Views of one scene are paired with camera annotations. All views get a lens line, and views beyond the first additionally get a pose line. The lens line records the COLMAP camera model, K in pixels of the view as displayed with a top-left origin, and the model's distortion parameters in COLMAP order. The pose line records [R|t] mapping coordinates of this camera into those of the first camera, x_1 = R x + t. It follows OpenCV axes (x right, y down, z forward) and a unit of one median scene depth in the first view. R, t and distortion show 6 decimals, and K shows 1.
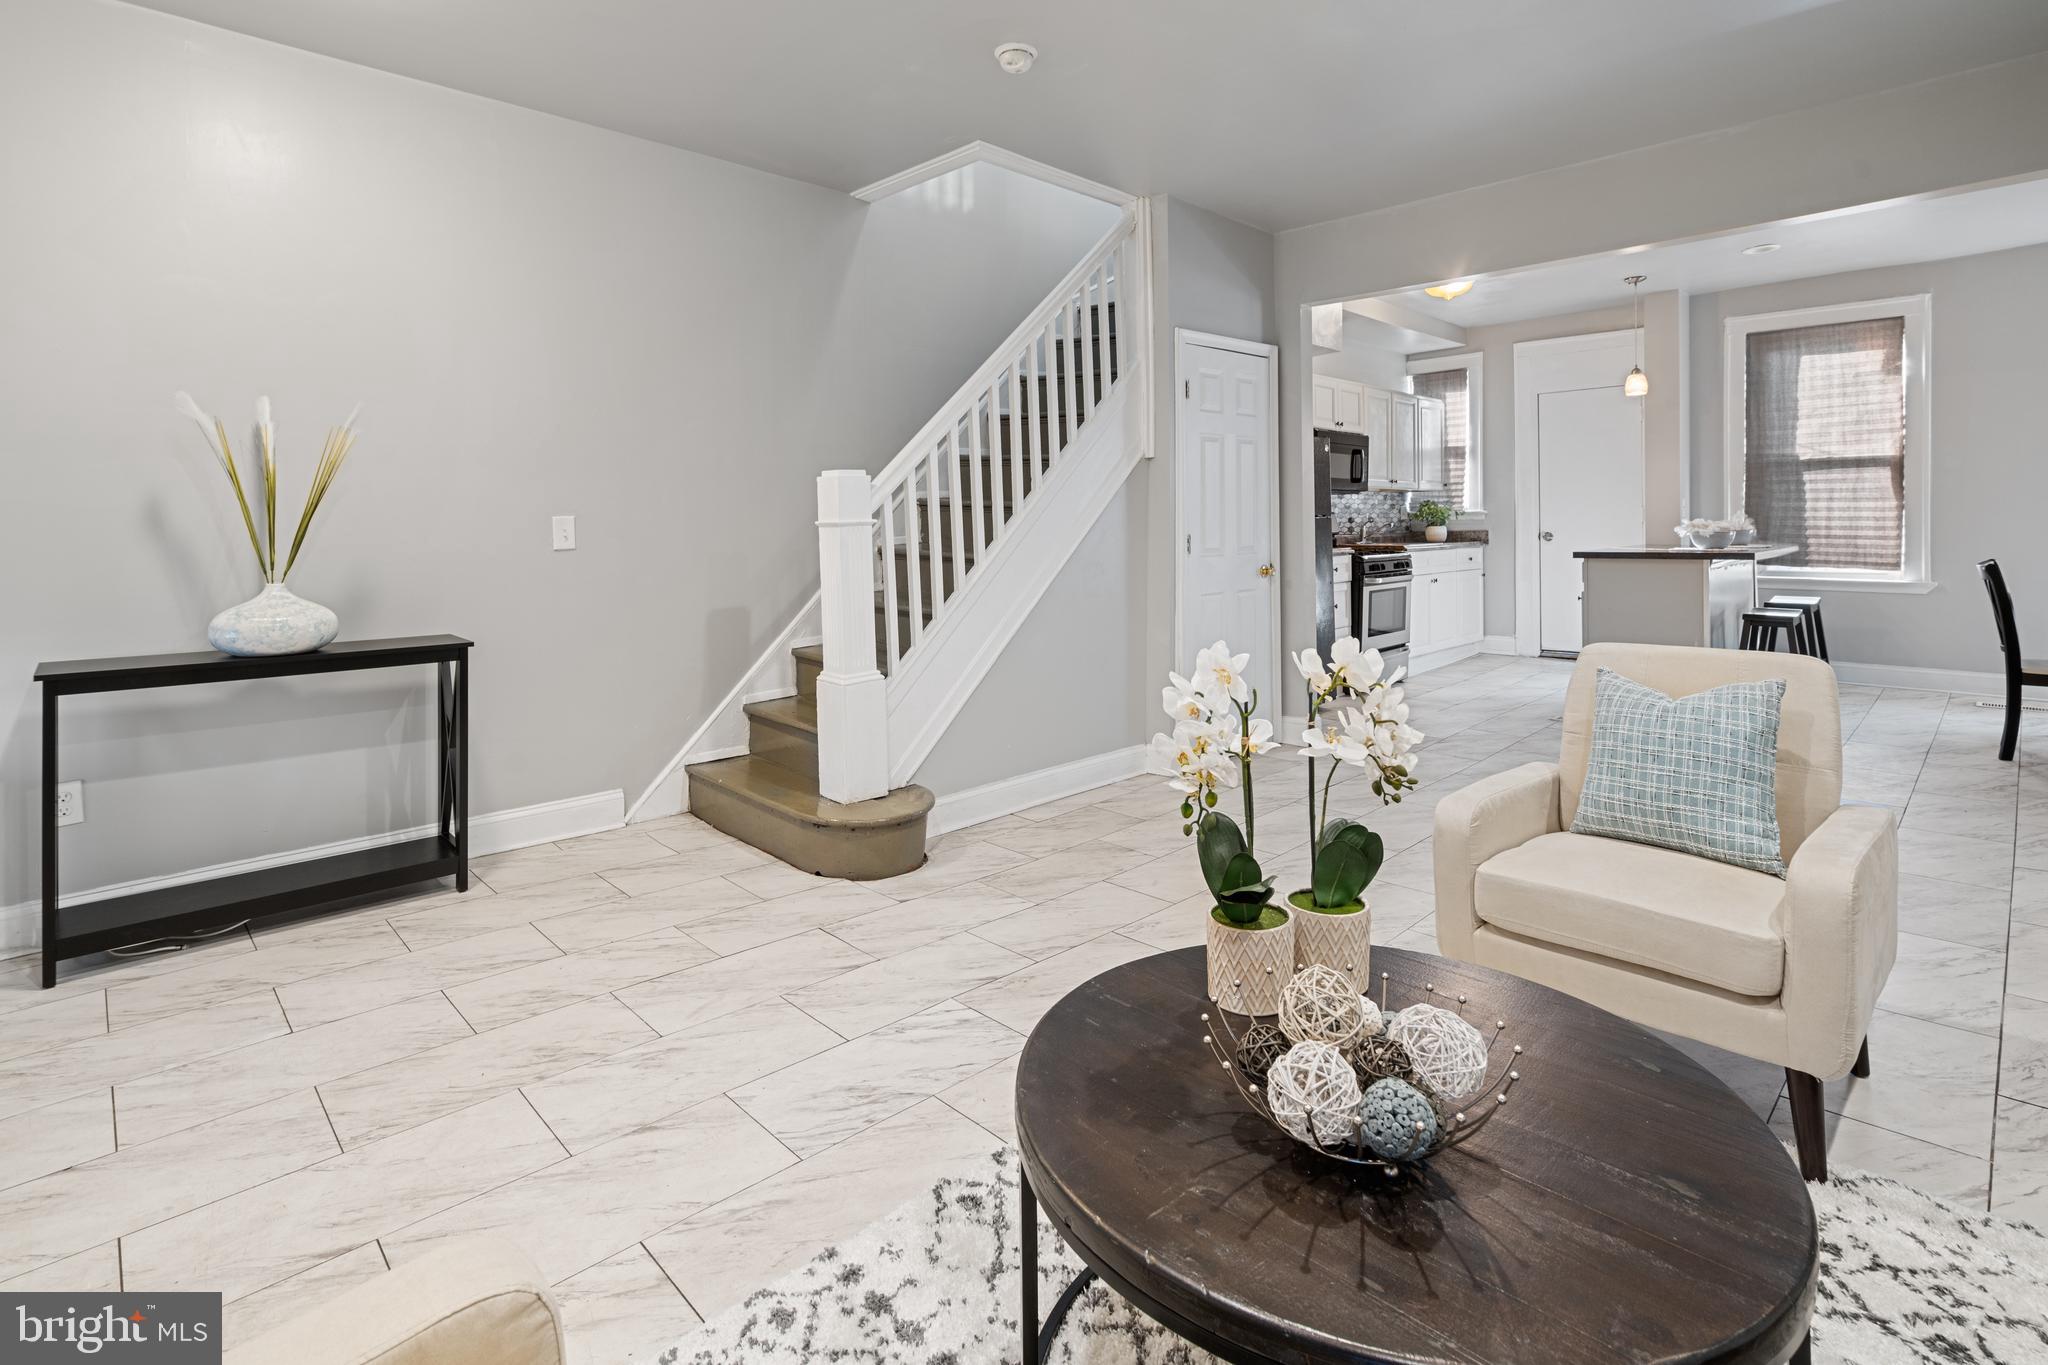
lens RADIAL K [[949.0, 0, 1030.3], [0, 949.0, 549.7], [0, 0, 1]] dist [-0.014033, 0.007137]
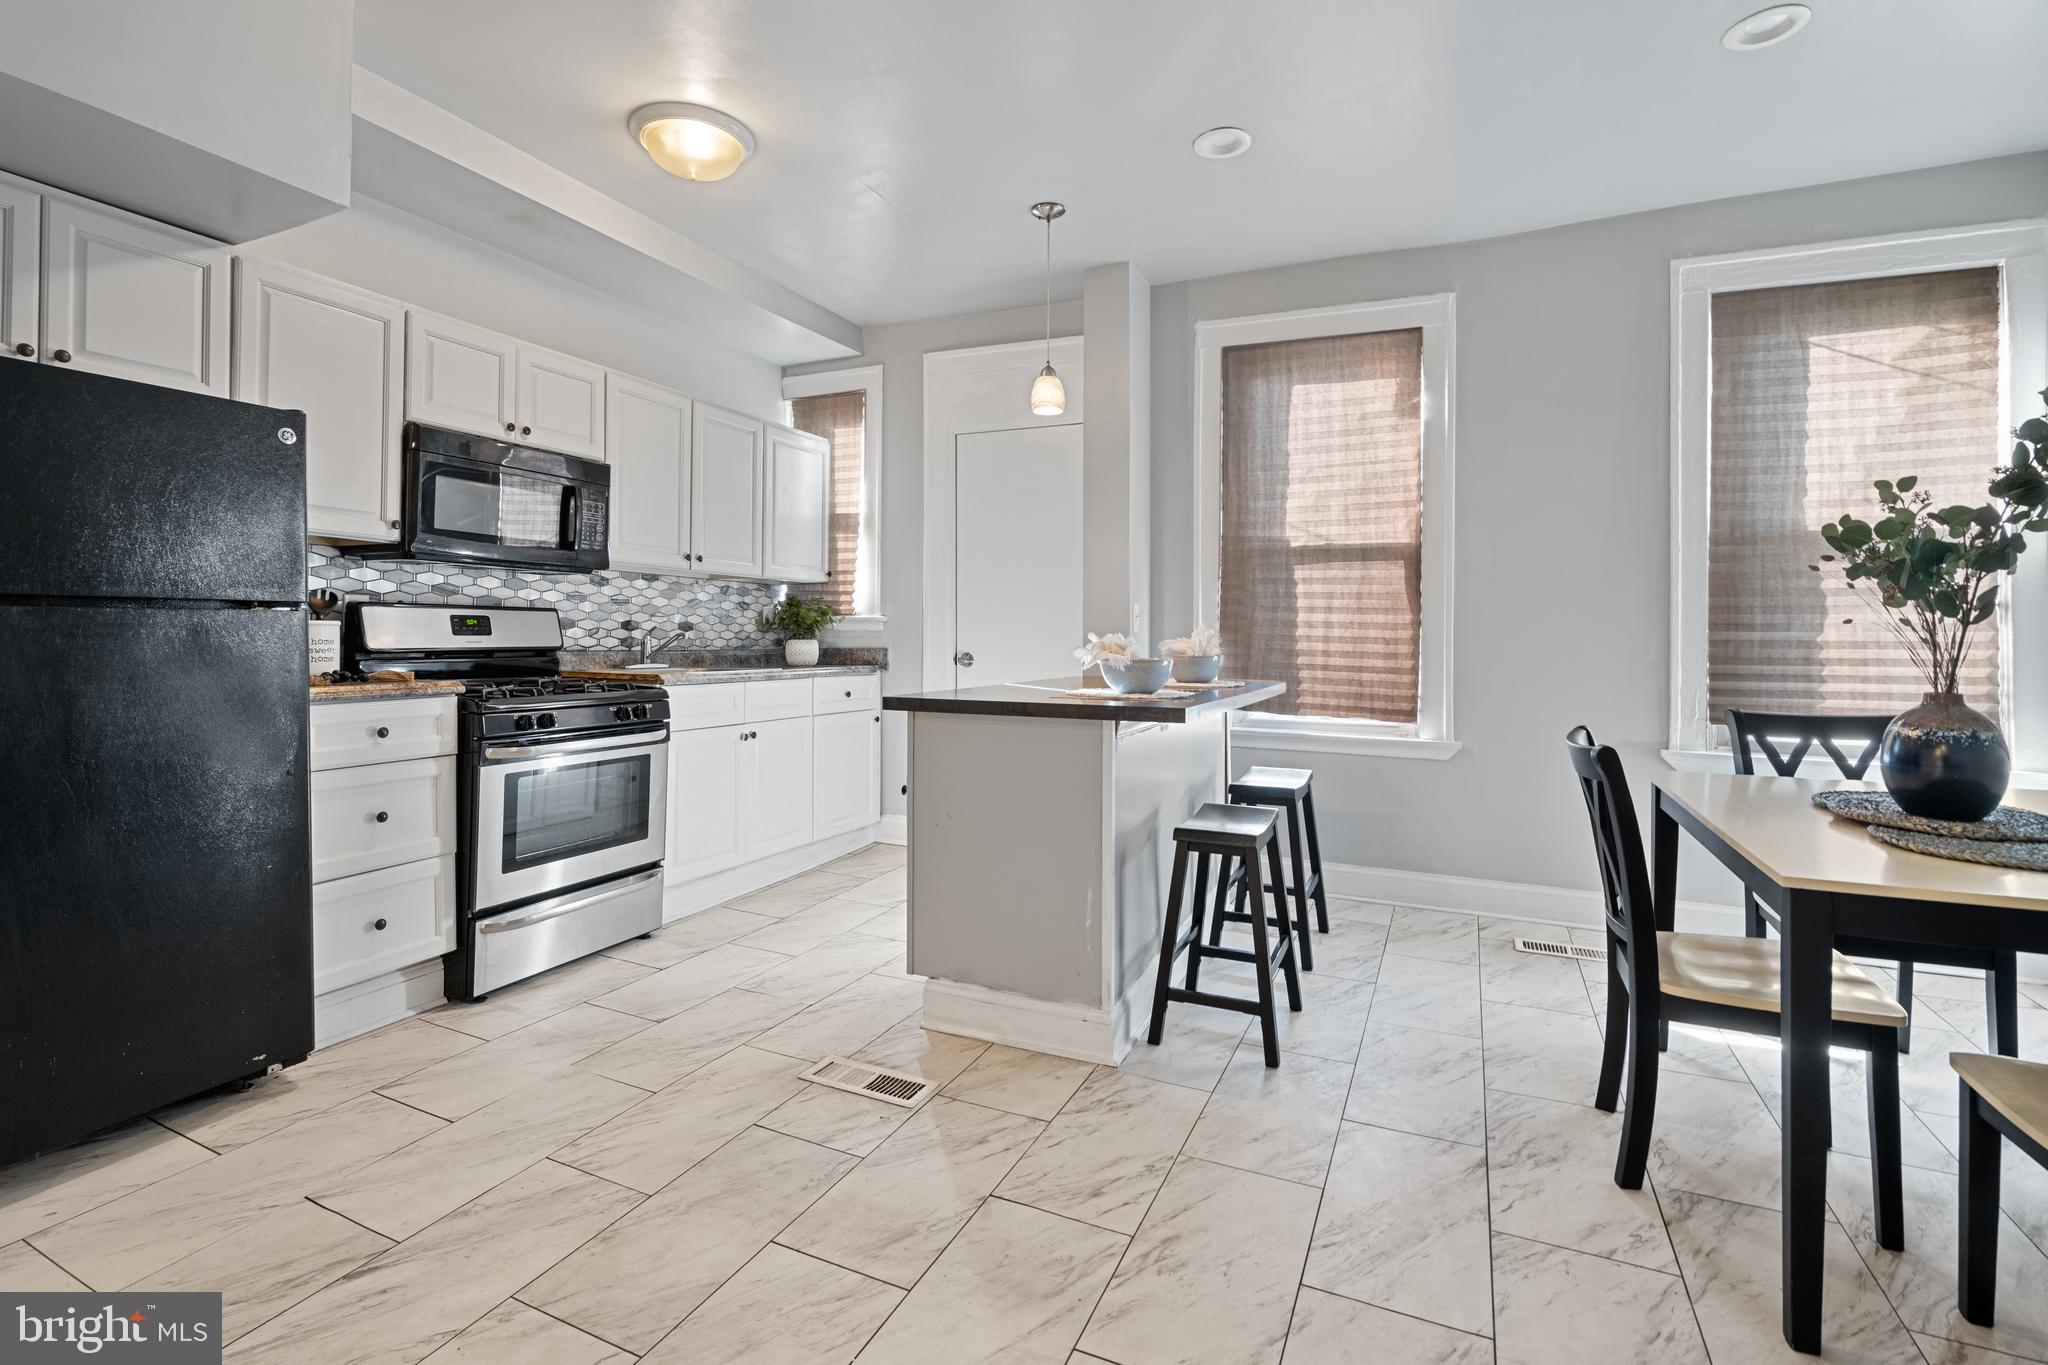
lens RADIAL K [[949.0, 0, 1019.5], [0, 949.0, 643.3], [0, 0, 1]] dist [-0.014033, 0.007137]
pose [[0.931762, 0.020564, 0.362488, 0.424047], [-0.012730, 0.999631, -0.023986, -0.012673], [-0.362848, 0.017735, 0.931680, 0.481830]]
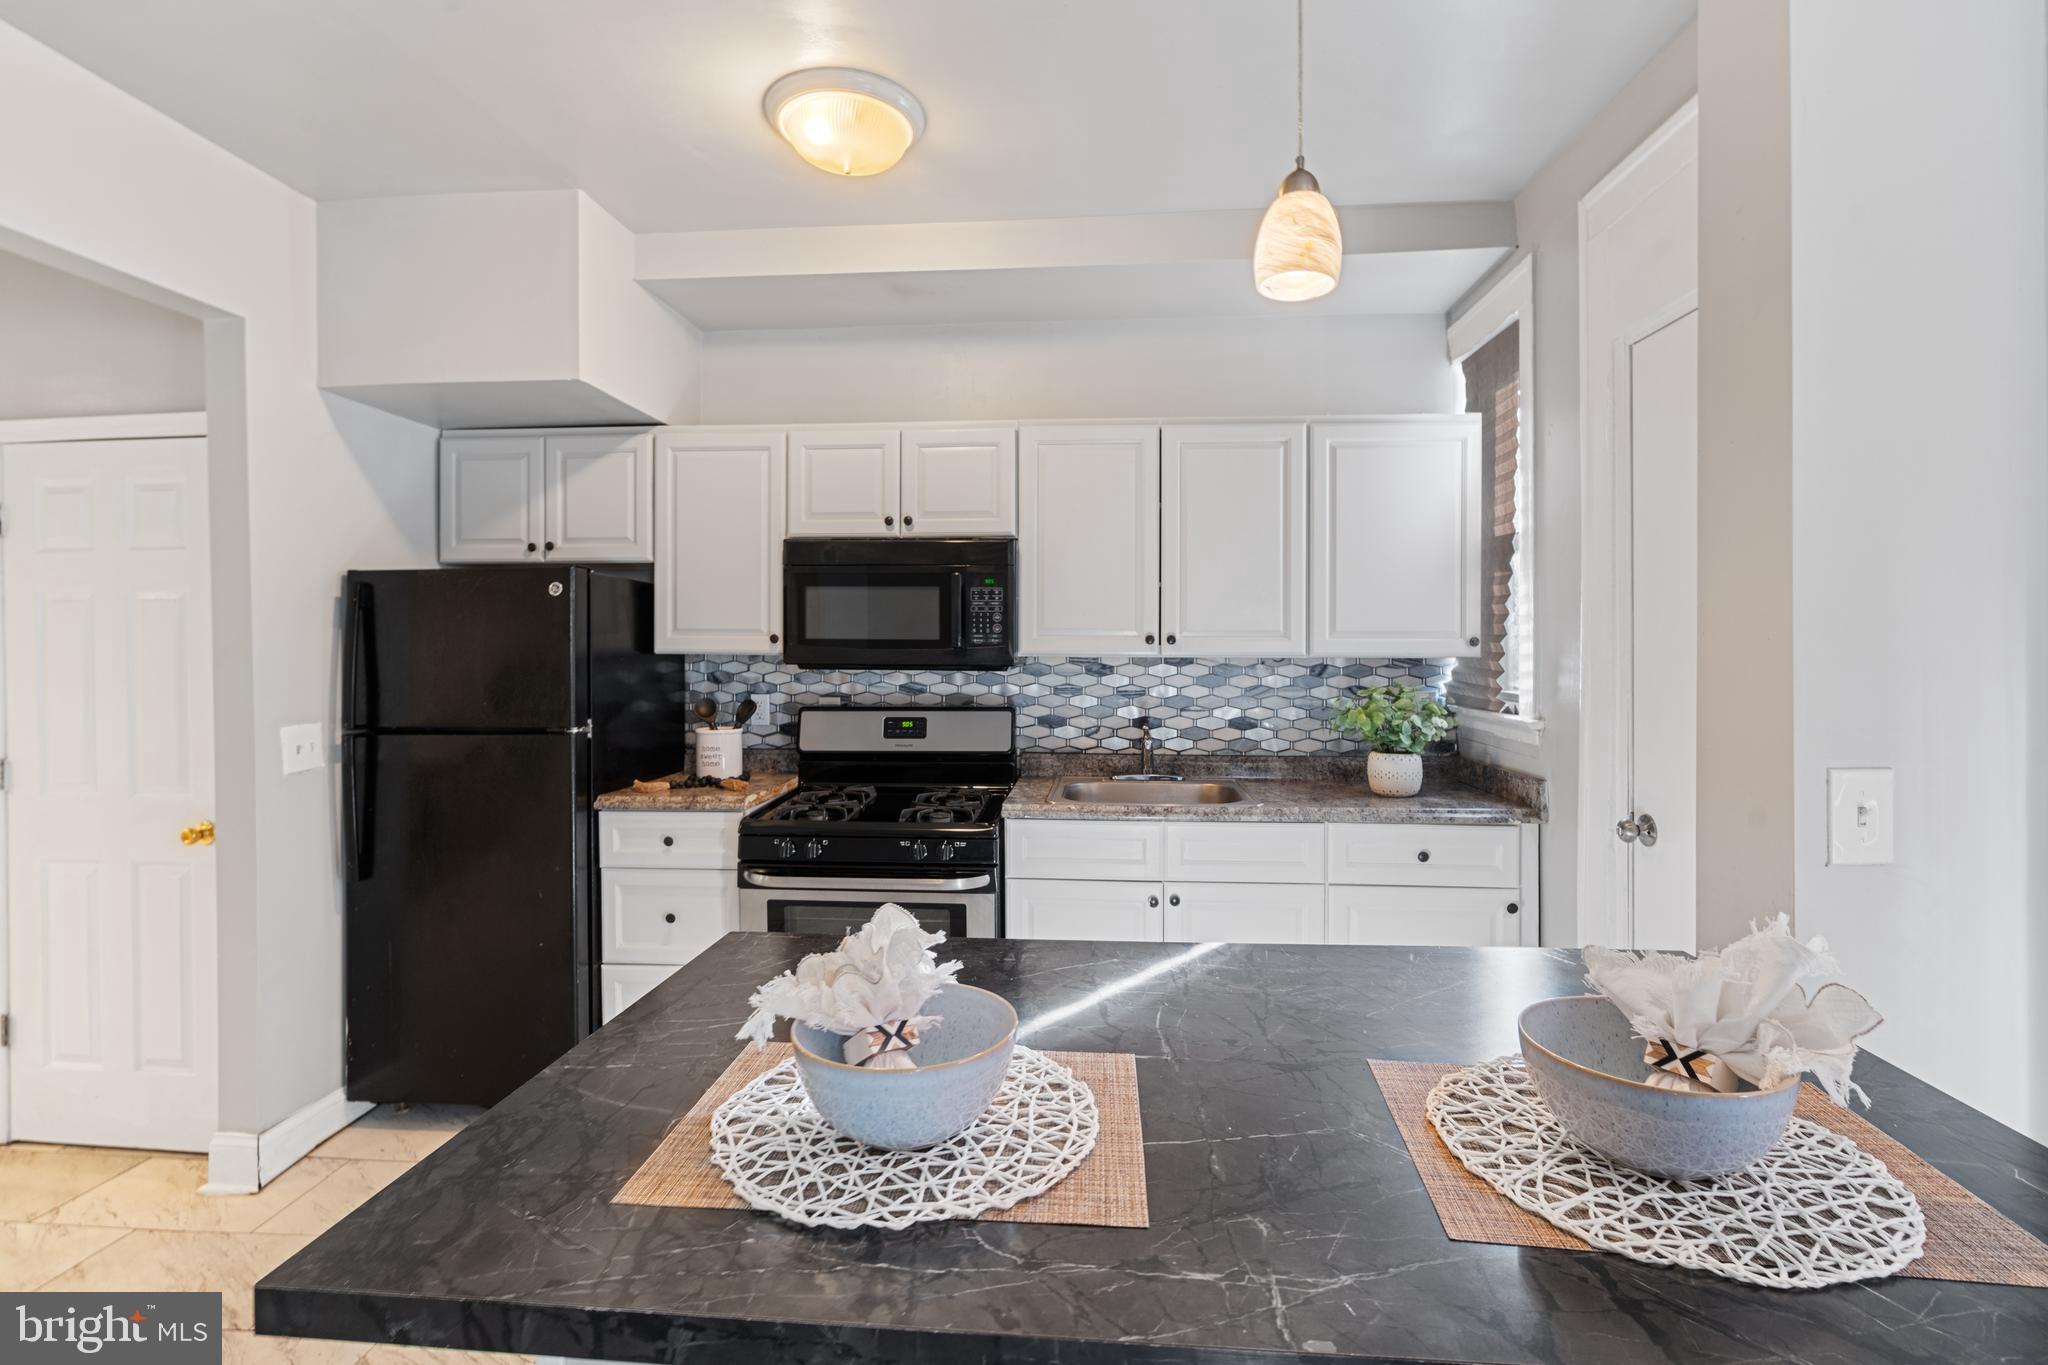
lens RADIAL K [[949.0, 0, 1037.0], [0, 949.0, 663.8], [0, 0, 1]] dist [-0.014033, 0.007137]
pose [[0.659941, 0.026430, -0.750853, 0.773975], [-0.028937, 0.999534, 0.009750, -0.075227], [0.750760, 0.015293, 0.660398, 0.808375]]
